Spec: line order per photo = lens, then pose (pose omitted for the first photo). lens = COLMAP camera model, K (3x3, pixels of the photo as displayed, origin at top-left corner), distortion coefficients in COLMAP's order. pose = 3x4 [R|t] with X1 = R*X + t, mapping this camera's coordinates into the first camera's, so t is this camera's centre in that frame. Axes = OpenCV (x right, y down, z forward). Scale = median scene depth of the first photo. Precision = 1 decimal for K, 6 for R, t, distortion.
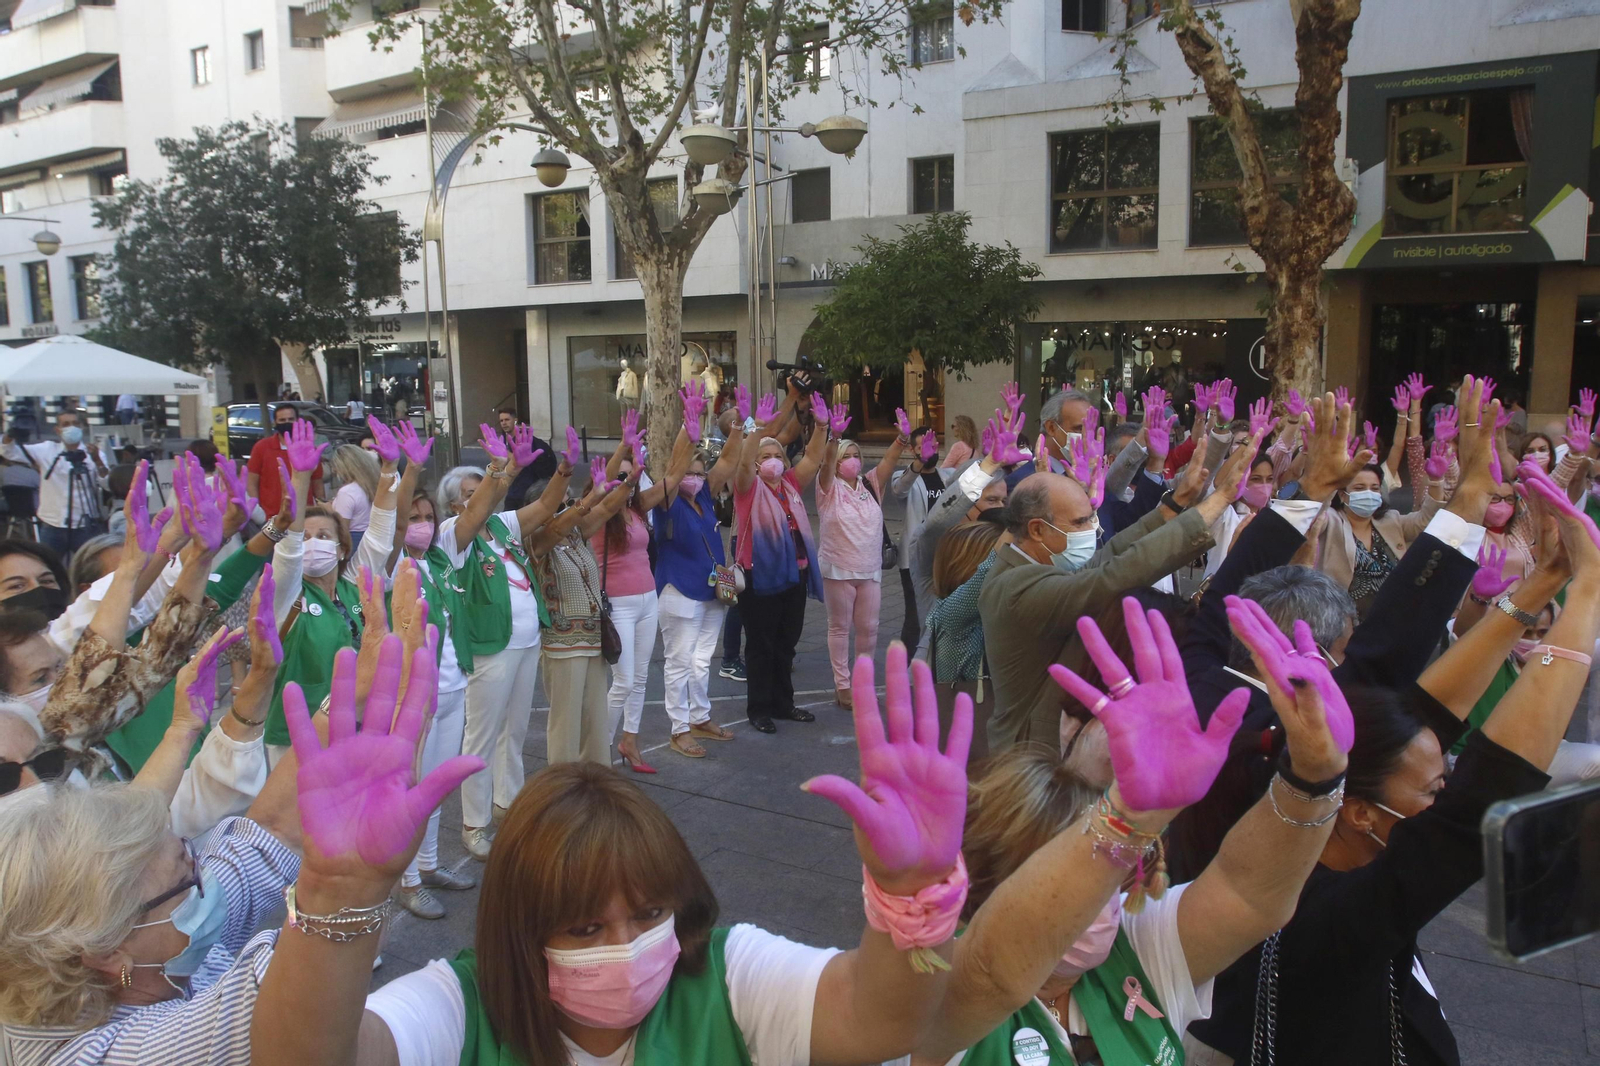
lens RADIAL K [[1159.8, 0, 801.5], [0, 1159.8, 538.7], [0, 0, 1]] dist [-0.099967, 0.060910]
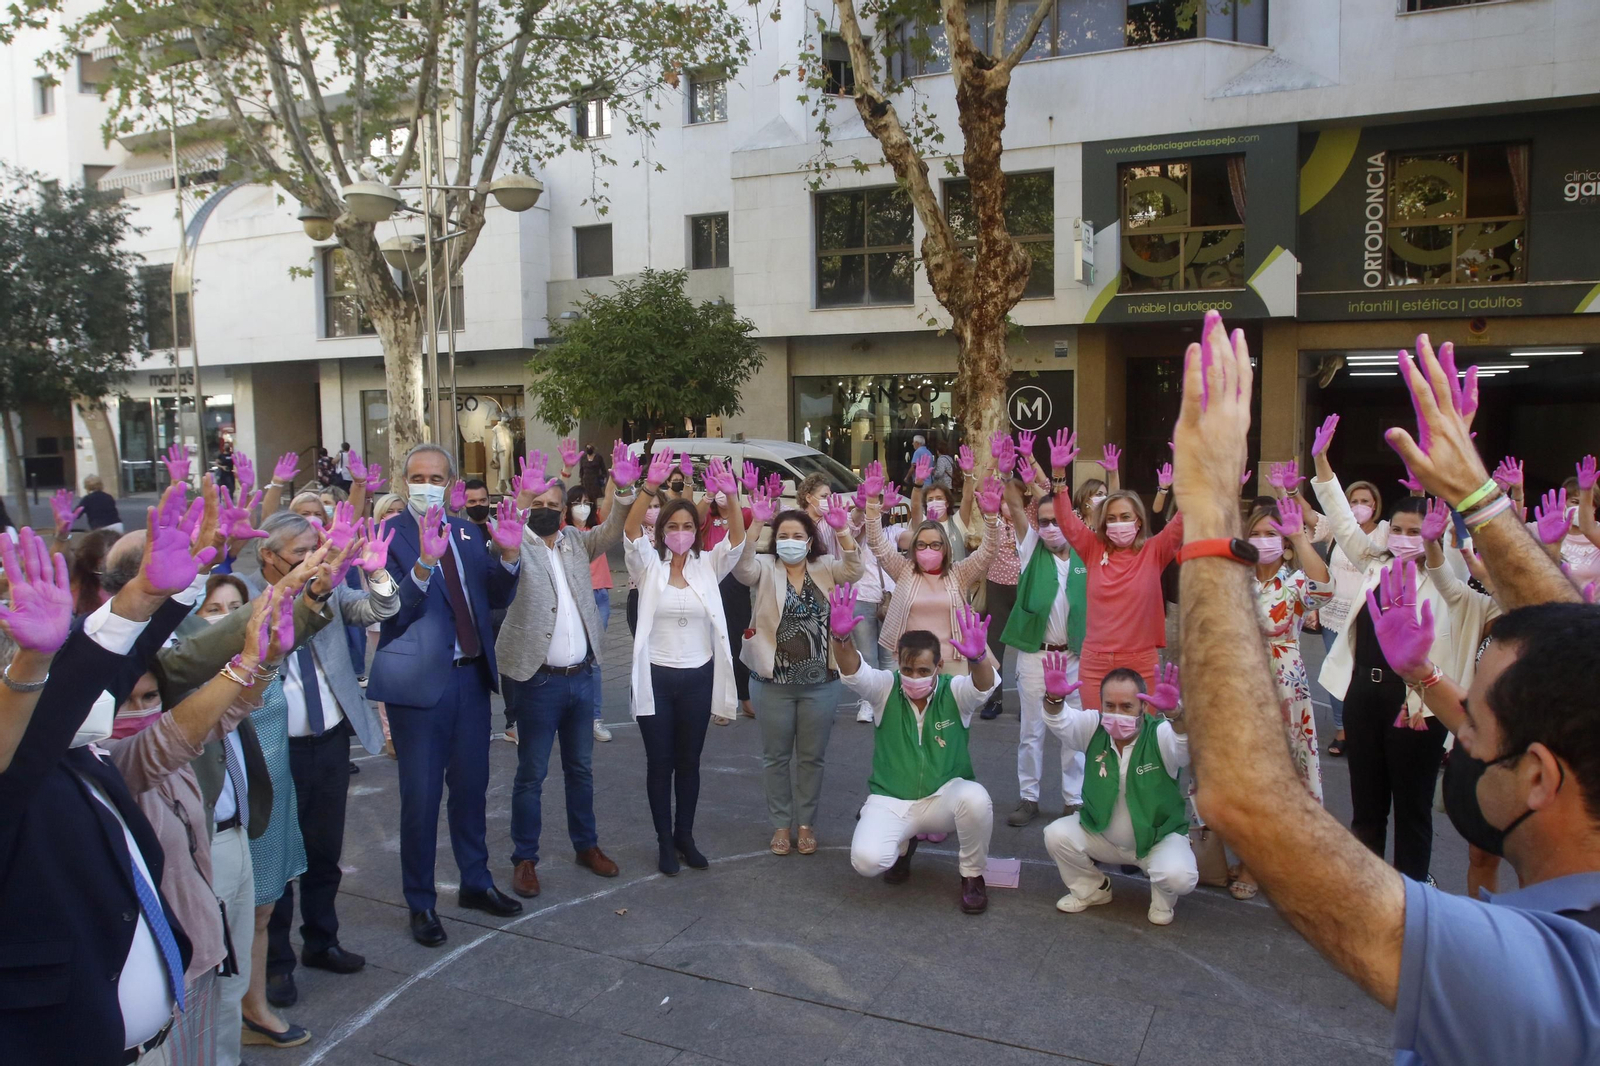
lens RADIAL K [[1164.6, 0, 800.0], [0, 1164.6, 533.0], [0, 0, 1]] dist [-0.101671, 0.061844]
pose [[0.994563, -0.010188, 0.103633, 0.118549], [0.015440, 0.998630, -0.049996, 0.002279], [-0.102982, 0.051324, 0.993358, -0.015212]]
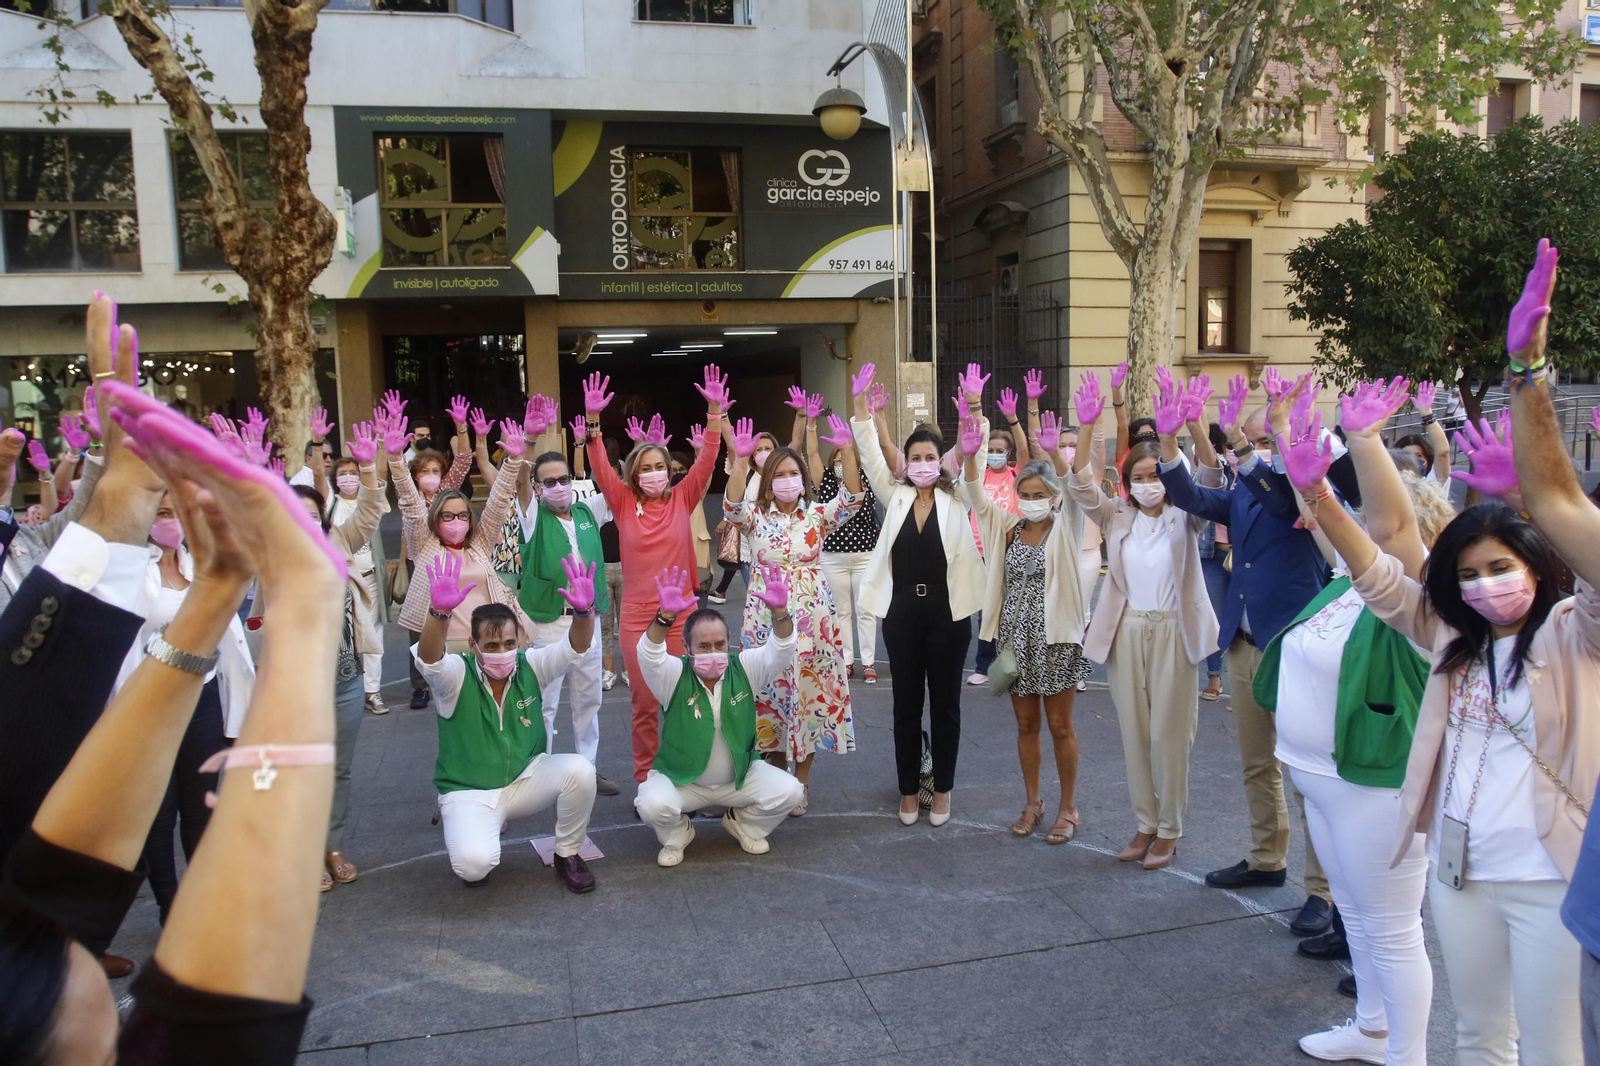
lens RADIAL K [[1159.8, 0, 801.5], [0, 1159.8, 538.7], [0, 0, 1]] dist [-0.099967, 0.060910]
pose [[0.705837, -0.097996, 0.701564, 0.044938], [0.122191, 0.992383, 0.015684, 0.002556], [-0.697757, 0.074654, 0.712434, 0.034703]]
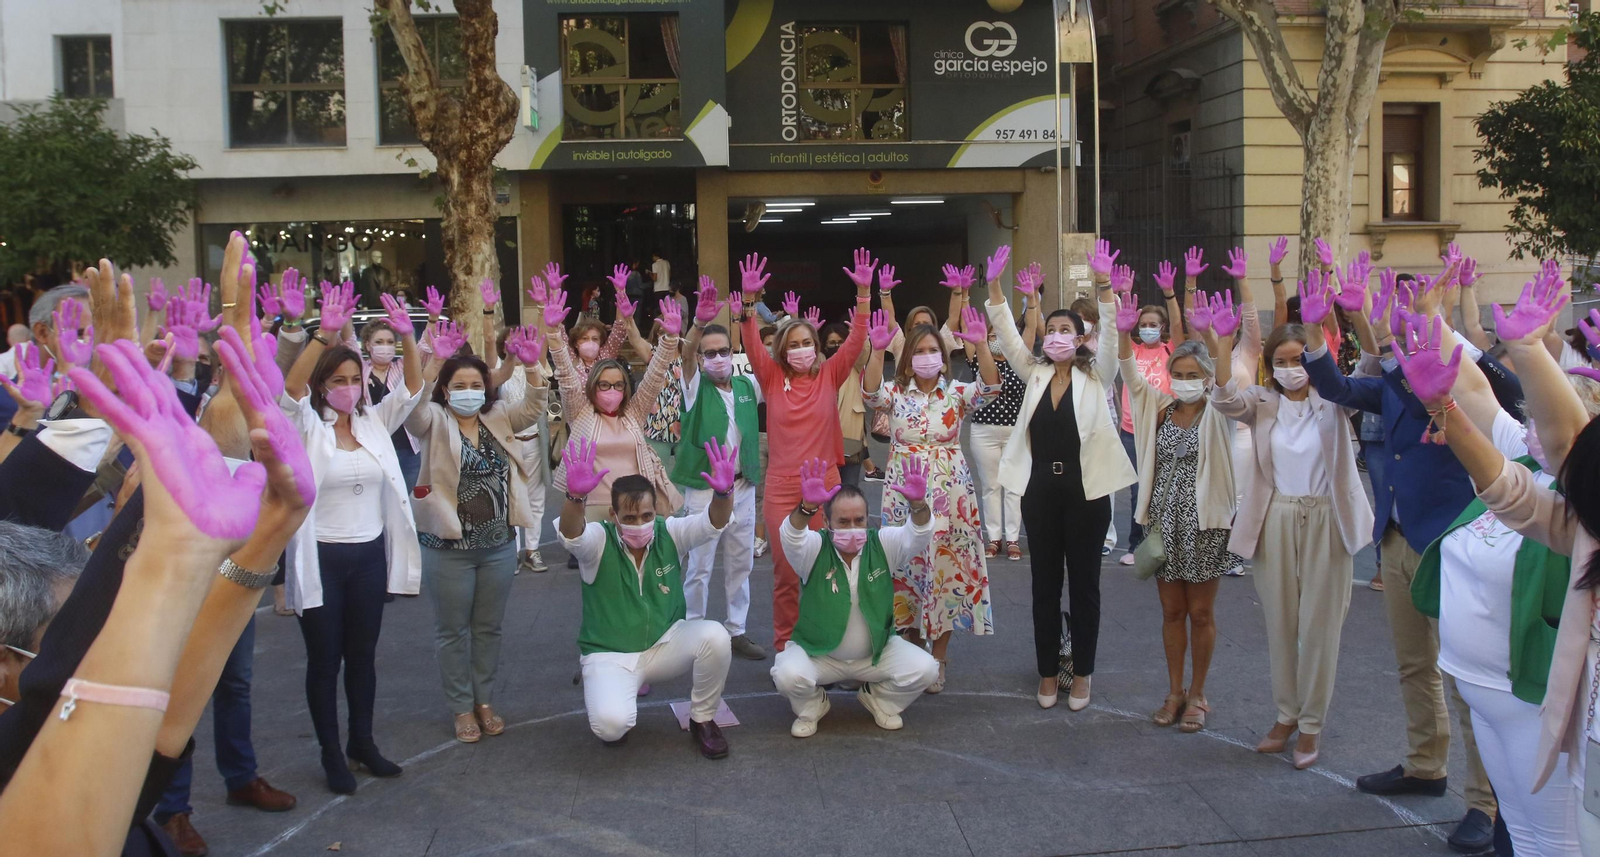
lens RADIAL K [[1162.5, 0, 800.2], [0, 1162.5, 327.8], [0, 0, 1]] dist [-0.109331, 0.074895]
pose [[0.803033, -0.043152, 0.594370, 0.046933], [0.102236, 0.992564, -0.066067, 0.000769], [-0.587099, 0.113820, 0.801474, 0.025103]]
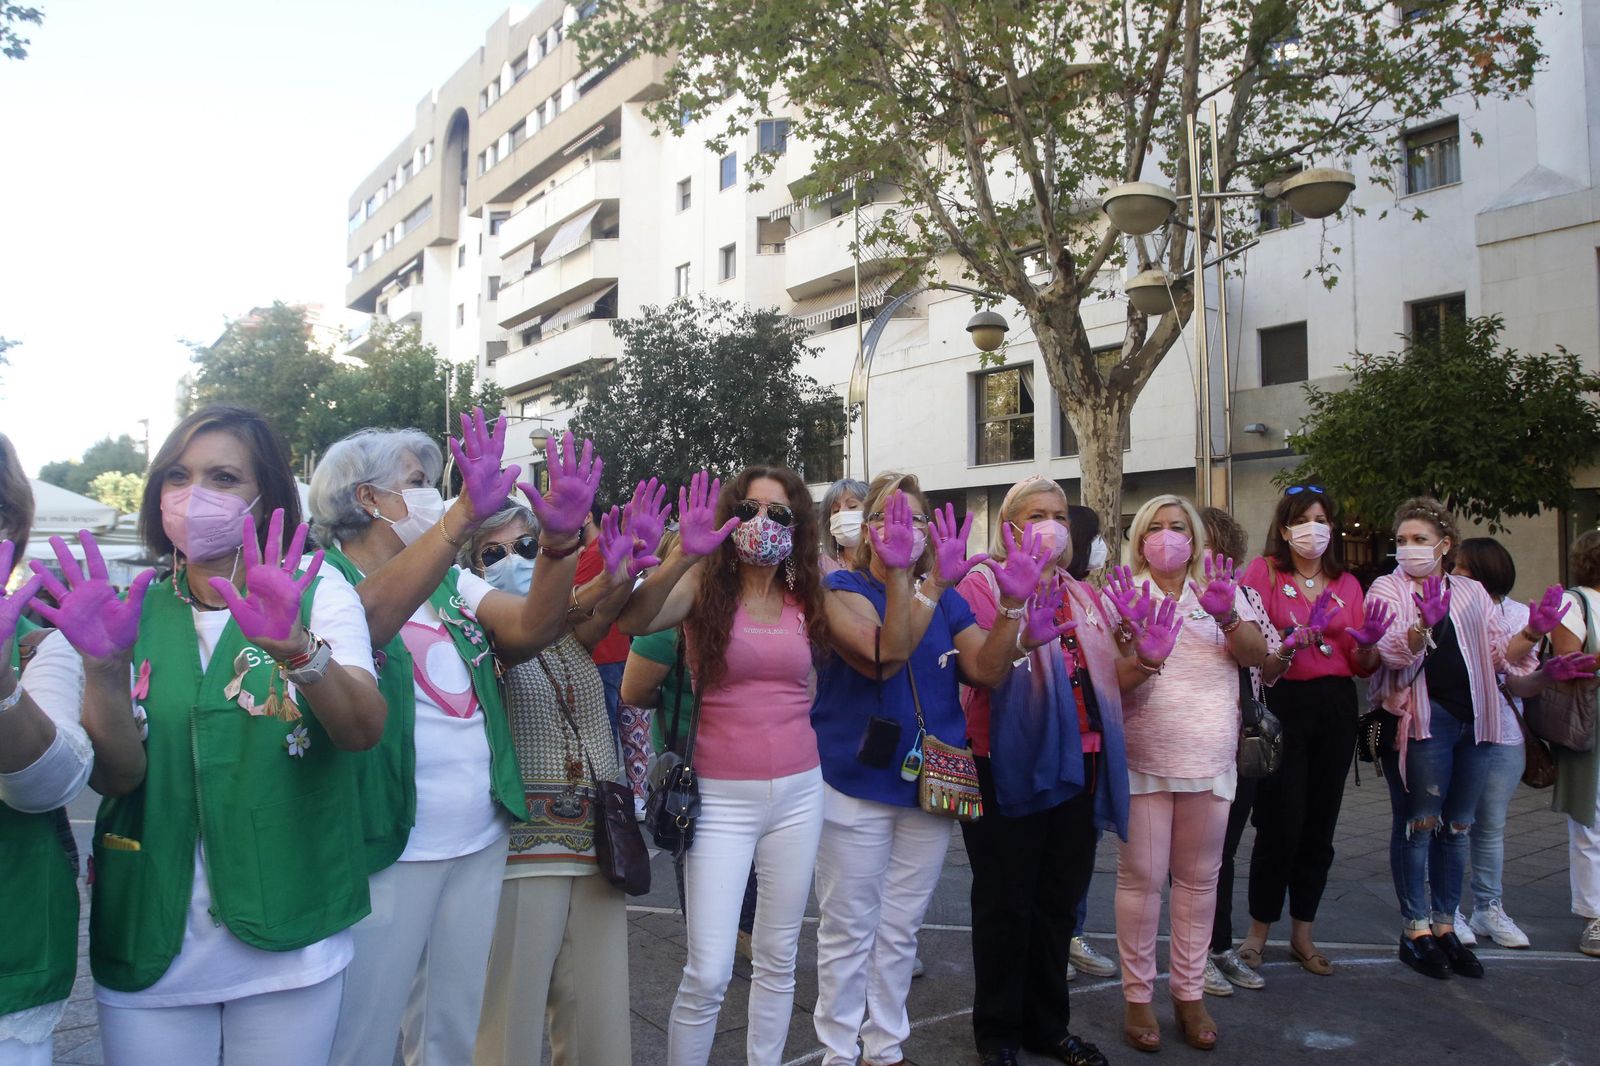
lens RADIAL K [[1159.8, 0, 801.5], [0, 1159.8, 538.7], [0, 0, 1]] dist [-0.099967, 0.060910]
pose [[0.923084, -0.000332, -0.384599, 0.004199], [-0.071214, 0.982560, -0.171771, 0.019769], [0.377948, 0.185948, 0.906961, 0.152882]]
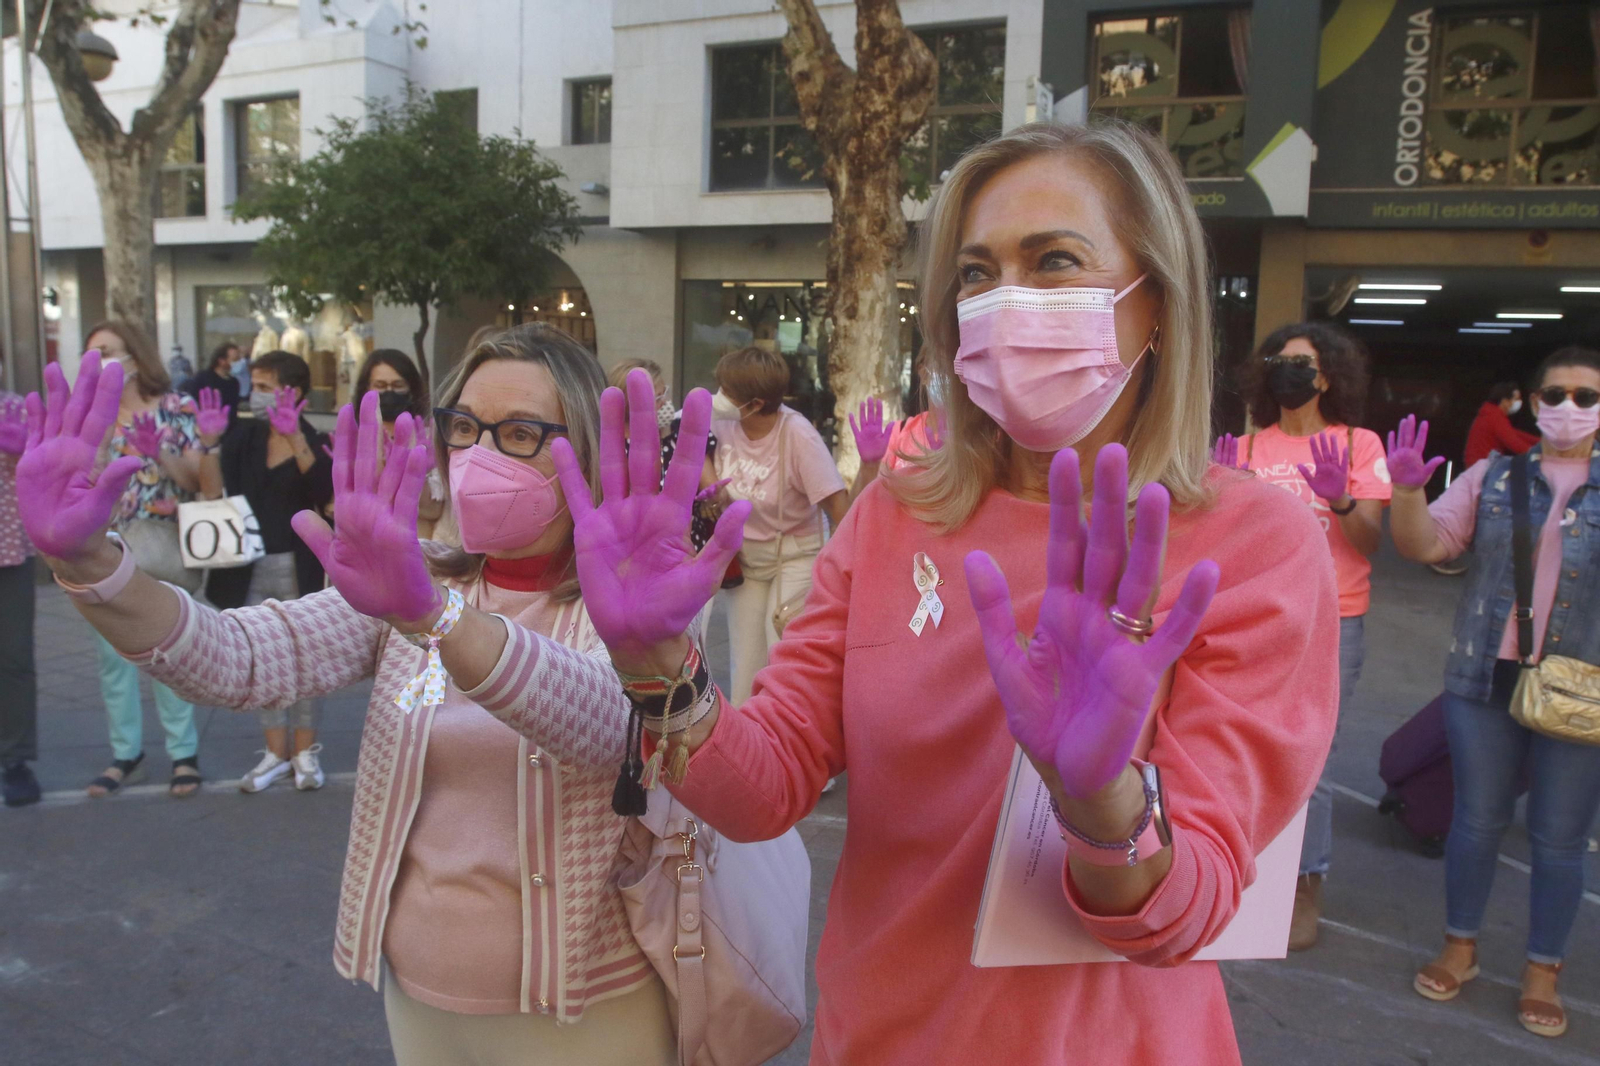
lens RADIAL K [[1164.6, 0, 800.0], [0, 1164.6, 533.0], [0, 0, 1]] dist [-0.101671, 0.061844]
pose [[0.991479, 0.025762, 0.127691, 0.229664], [-0.024993, 0.999659, -0.007616, -0.001272], [-0.127843, 0.004360, 0.991785, 0.218525]]
